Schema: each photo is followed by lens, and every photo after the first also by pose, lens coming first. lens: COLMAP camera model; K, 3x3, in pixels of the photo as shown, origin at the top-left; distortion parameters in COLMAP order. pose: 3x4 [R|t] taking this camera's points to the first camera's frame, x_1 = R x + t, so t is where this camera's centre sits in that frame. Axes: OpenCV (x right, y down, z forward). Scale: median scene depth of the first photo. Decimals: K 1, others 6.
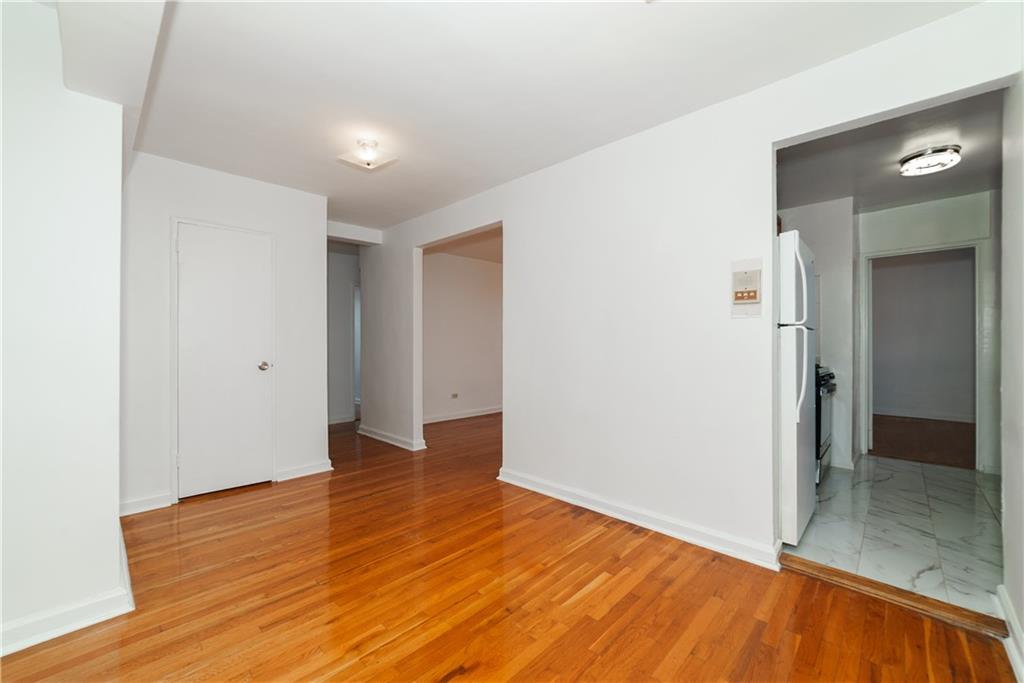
lens RADIAL K [[412.9, 0, 512.0], [0, 412.9, 341.5], [0, 0, 1]] dist [-0.000646, 0.000173]
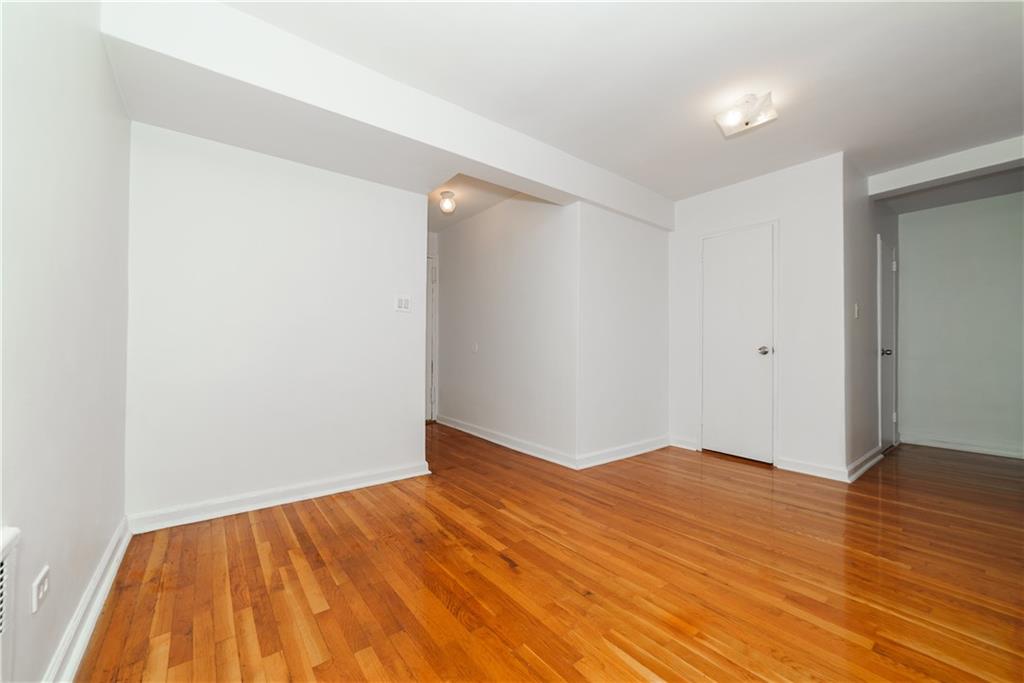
lens RADIAL K [[393.8, 0, 512.0], [0, 393.8, 341.5], [0, 0, 1]] dist [-0.000100, 0.000090]
pose [[-0.137069, -0.018115, -0.990396, 0.535906], [0.000403, 0.999832, -0.018343, 0.059631], [0.990561, -0.002913, -0.137038, 0.566454]]
